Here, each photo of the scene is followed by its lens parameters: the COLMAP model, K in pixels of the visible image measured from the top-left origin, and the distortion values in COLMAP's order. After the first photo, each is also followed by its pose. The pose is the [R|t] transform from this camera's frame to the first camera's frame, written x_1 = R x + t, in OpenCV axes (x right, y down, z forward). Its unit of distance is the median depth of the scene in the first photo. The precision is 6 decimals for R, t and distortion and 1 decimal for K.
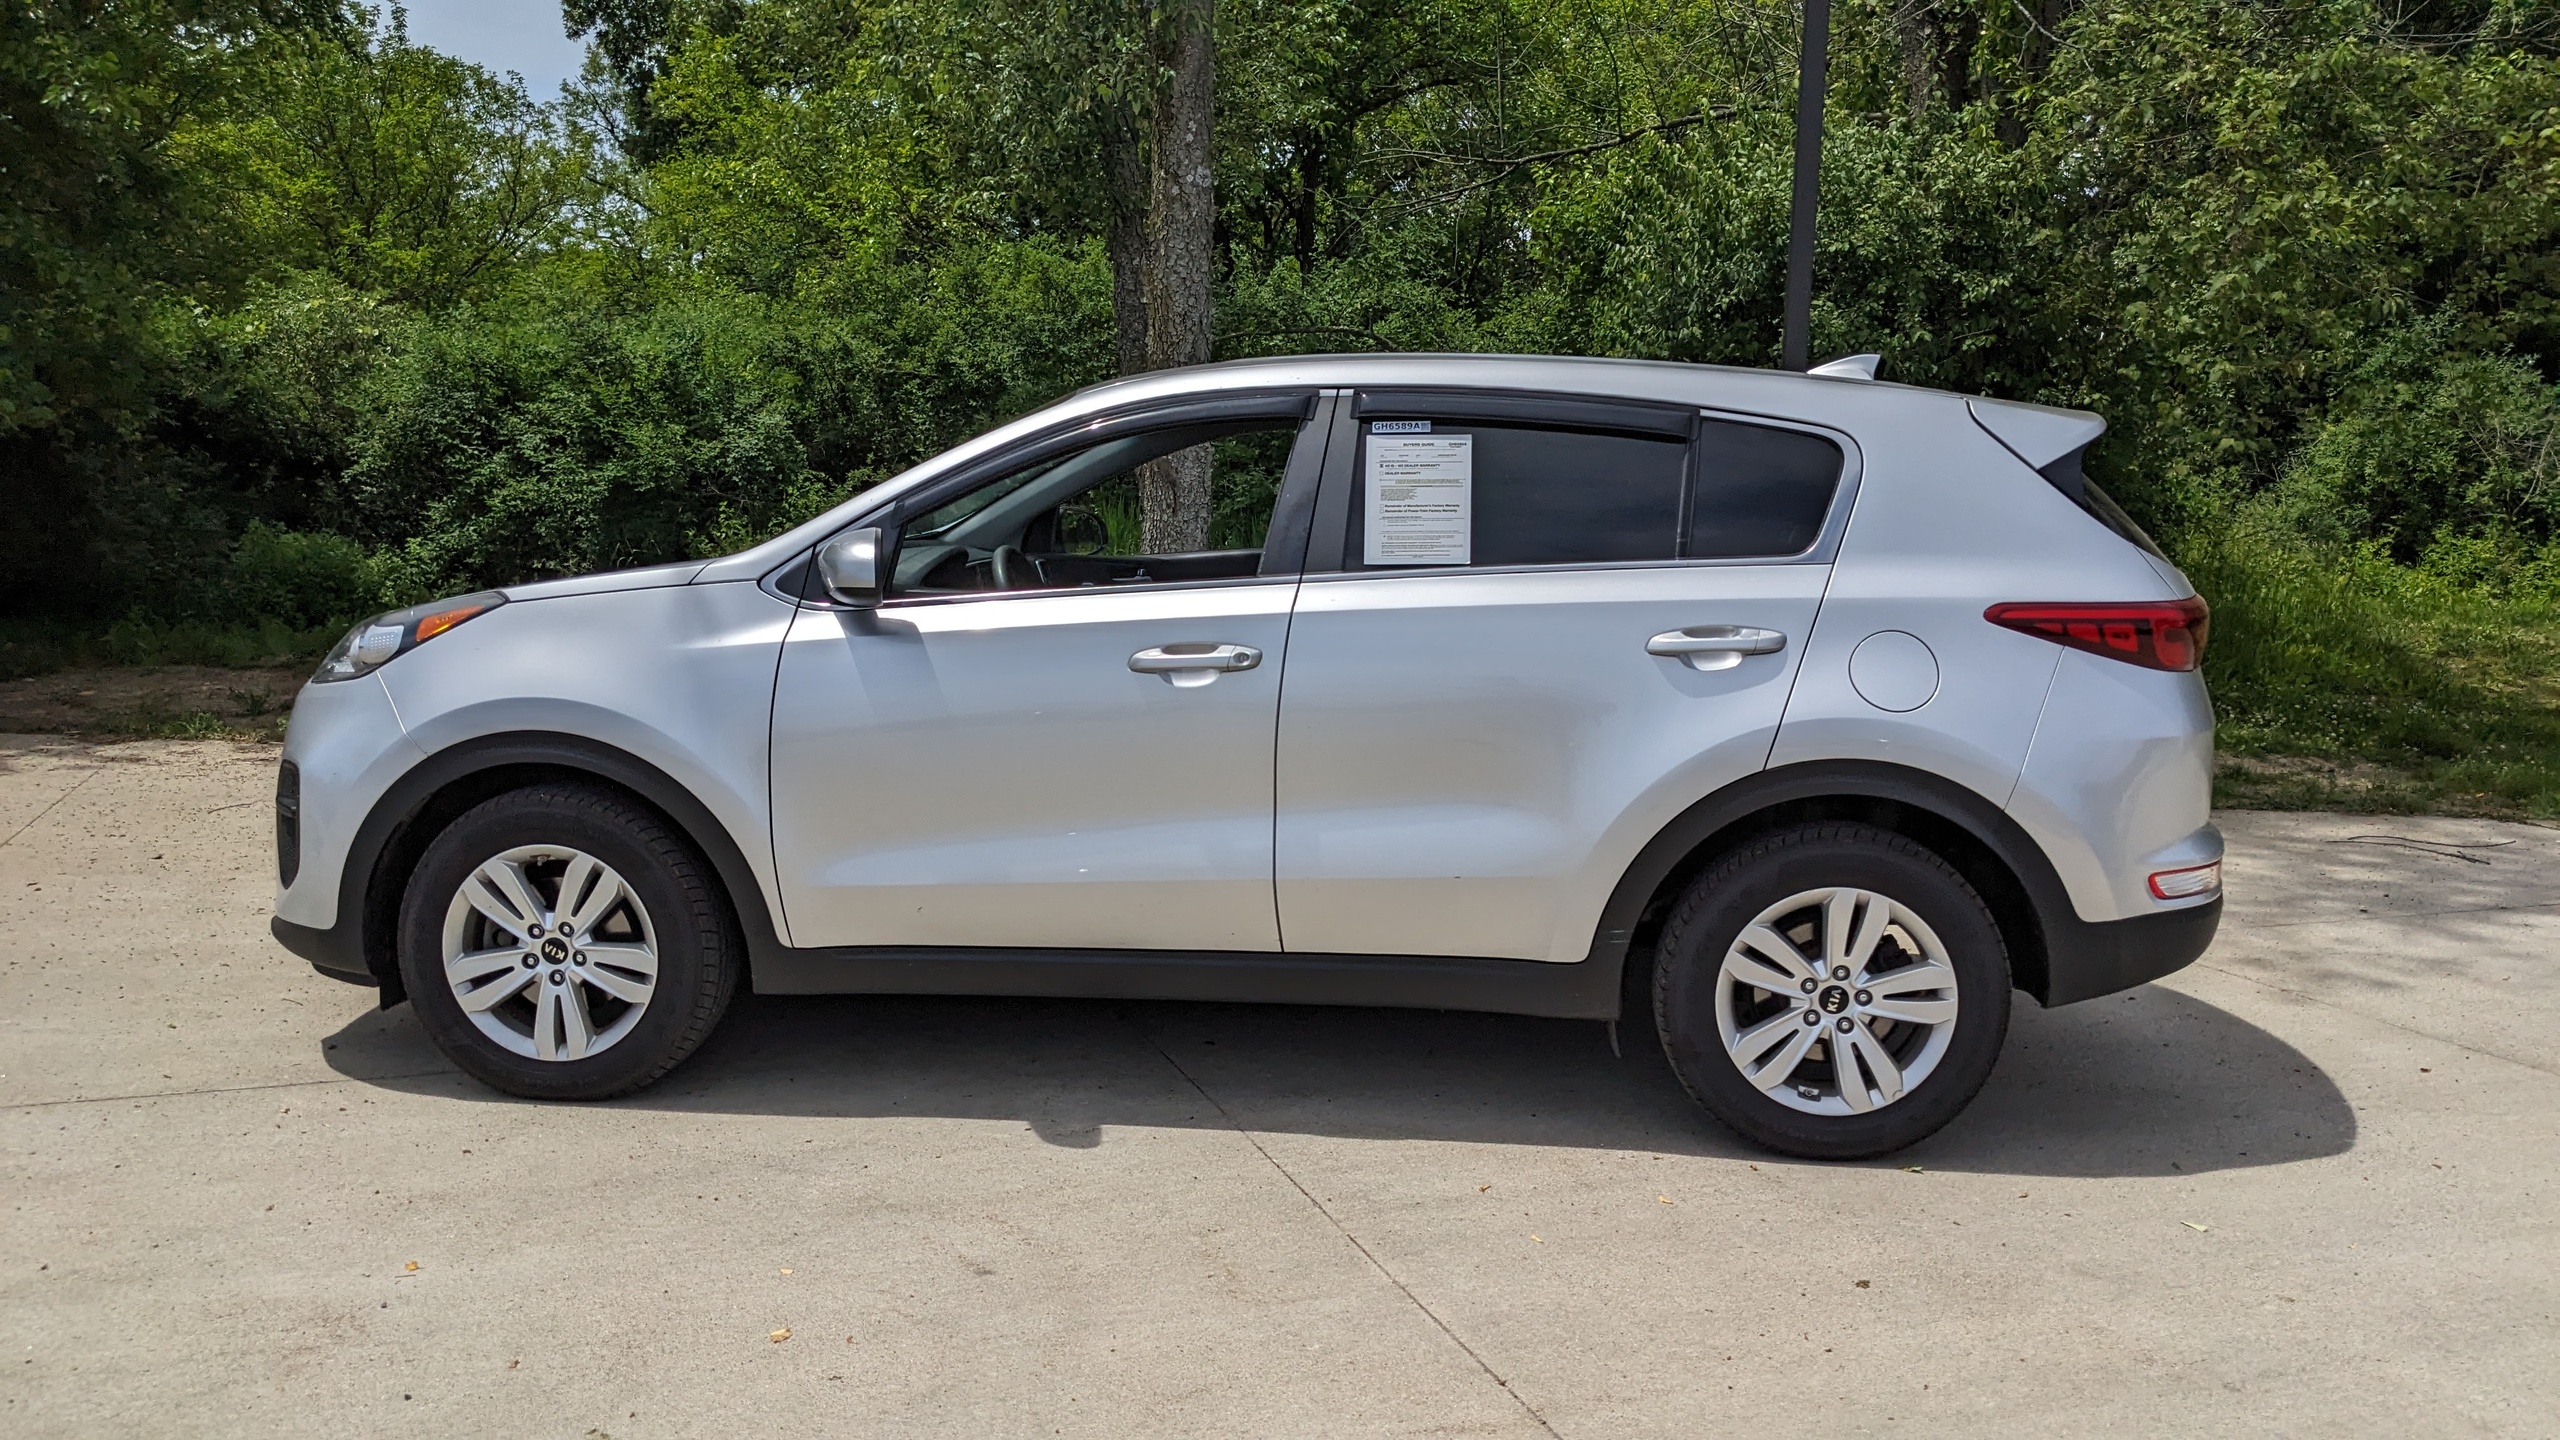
lens RADIAL K [[2044.2, 0, 1281.7], [0, 2044.2, 714.0], [0, 0, 1]] dist [0.032312, -0.047771]
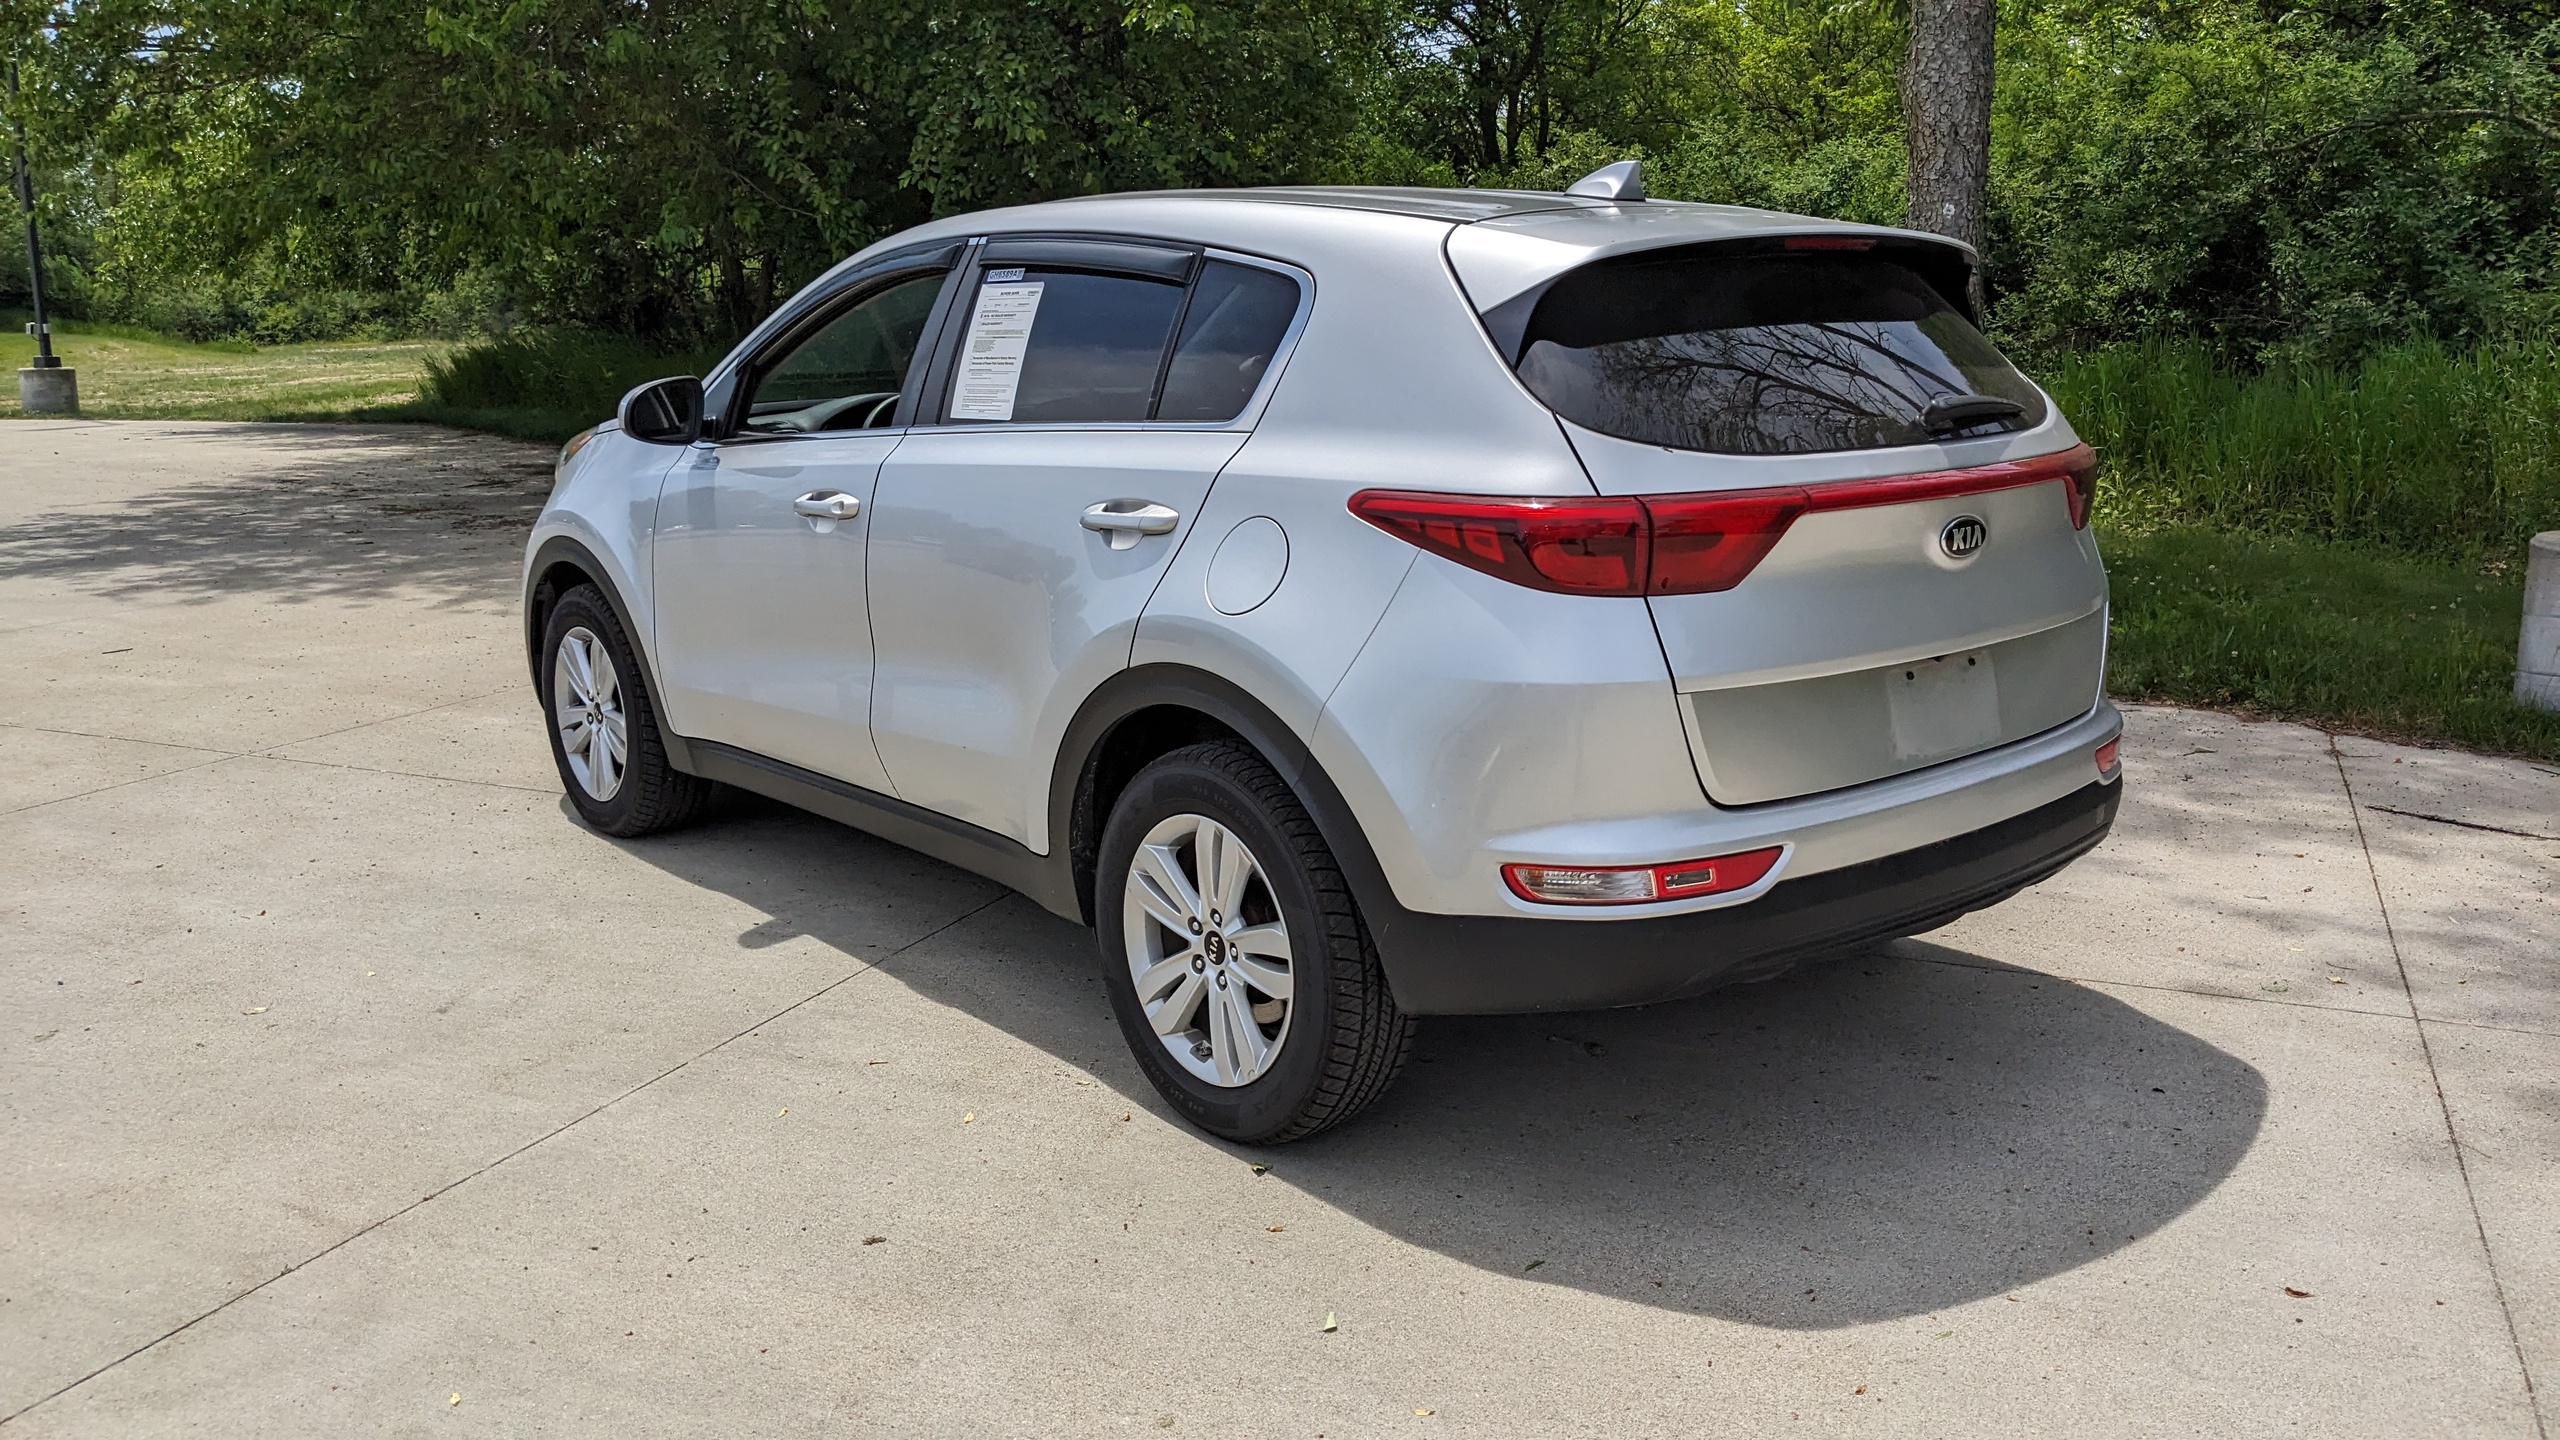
lens RADIAL K [[2044.2, 0, 1267.1], [0, 2044.2, 666.7], [0, 0, 1]] dist [0.032312, -0.047771]
pose [[0.724574, 0.108068, -0.680672, 0.838251], [-0.069108, 0.994045, 0.084256, -0.048609], [0.685724, -0.014010, 0.727727, 0.394363]]
